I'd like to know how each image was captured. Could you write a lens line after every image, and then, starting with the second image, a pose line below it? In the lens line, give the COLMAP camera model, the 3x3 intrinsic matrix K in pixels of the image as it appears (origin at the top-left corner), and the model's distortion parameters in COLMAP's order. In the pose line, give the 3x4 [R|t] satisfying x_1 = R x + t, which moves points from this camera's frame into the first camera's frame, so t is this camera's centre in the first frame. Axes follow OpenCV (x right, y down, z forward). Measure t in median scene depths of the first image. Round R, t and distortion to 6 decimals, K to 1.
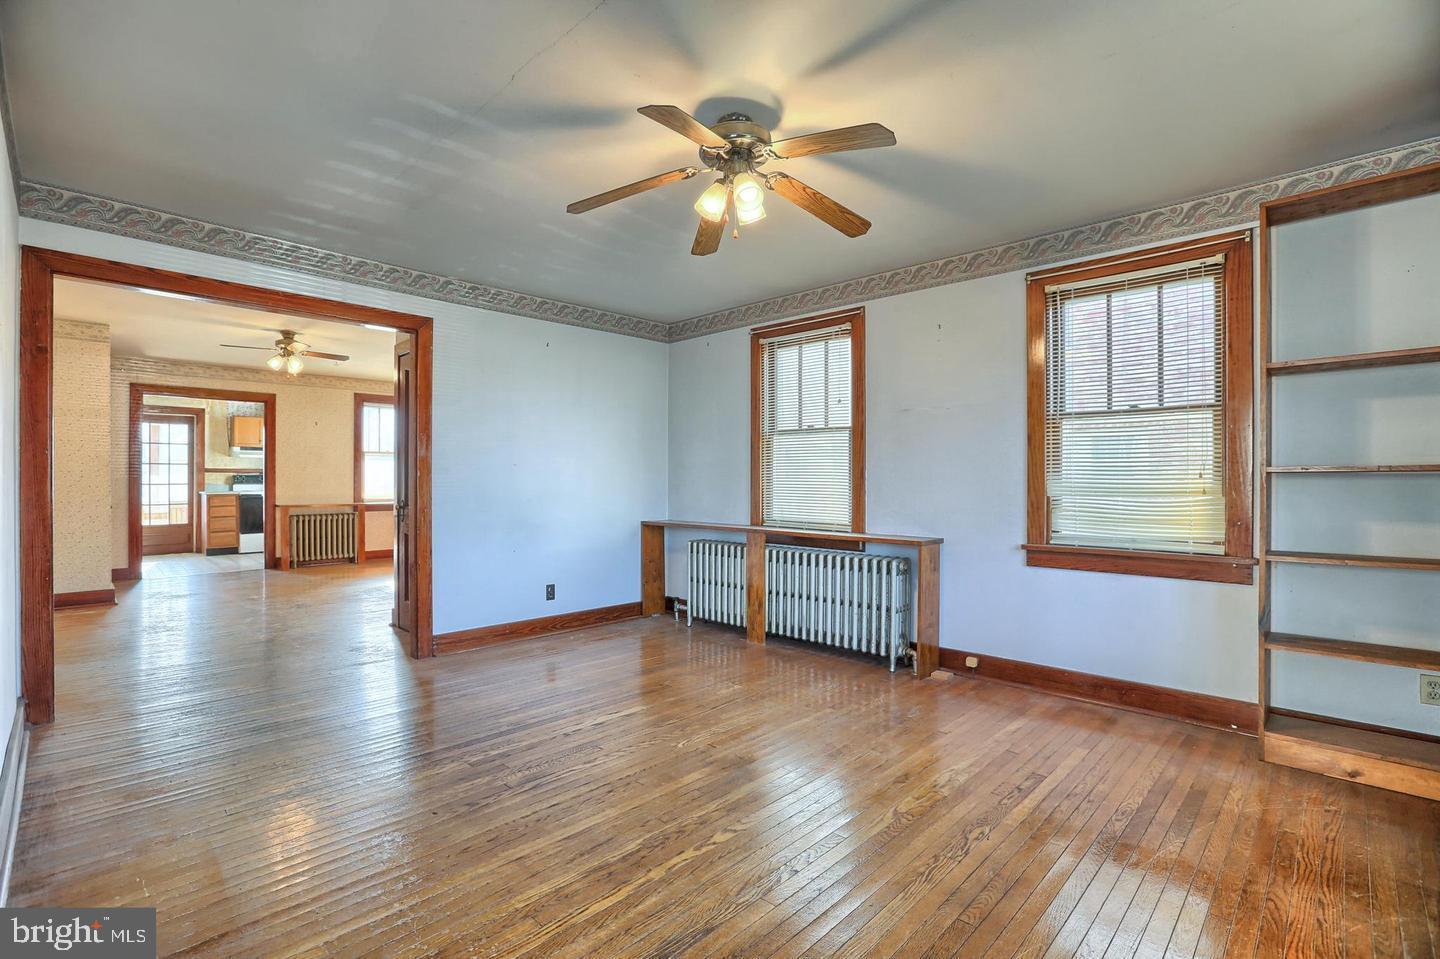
lens RADIAL K [[648.6, 0, 720.0], [0, 648.6, 479.5], [0, 0, 1]] dist [-0.044558, 0.012294]
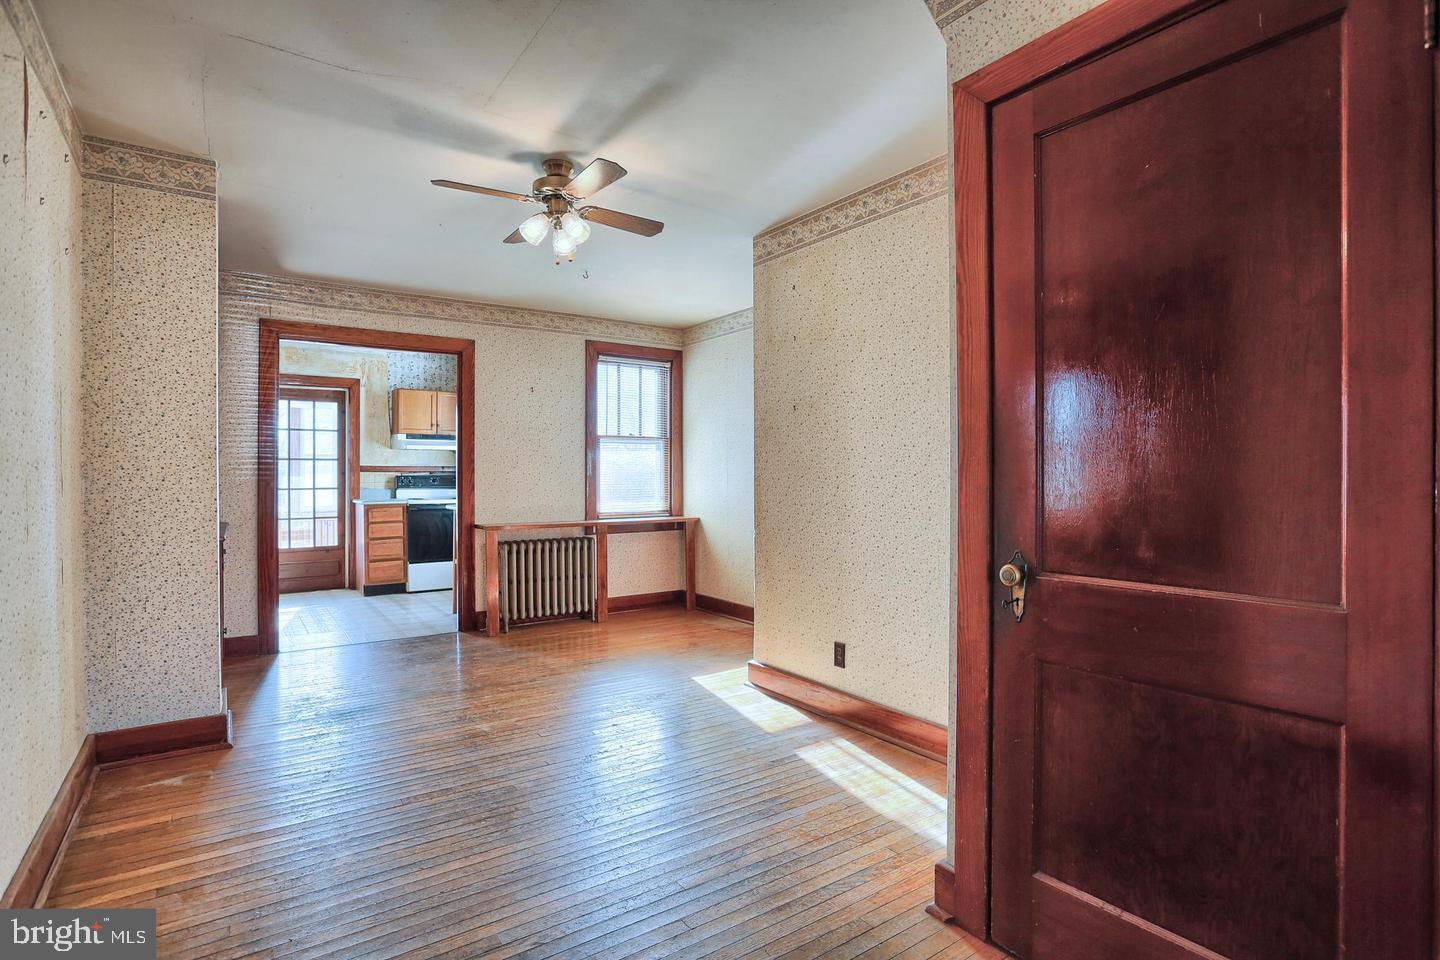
lens RADIAL K [[711.2, 0, 720.0], [0, 711.2, 480.0], [0, 0, 1]] dist [-0.062452, 0.036117]
pose [[0.983701, -0.002399, -0.179796, -0.304671], [0.002410, 0.999997, -0.000155, -0.001237], [0.179796, -0.000281, 0.983704, 0.335295]]
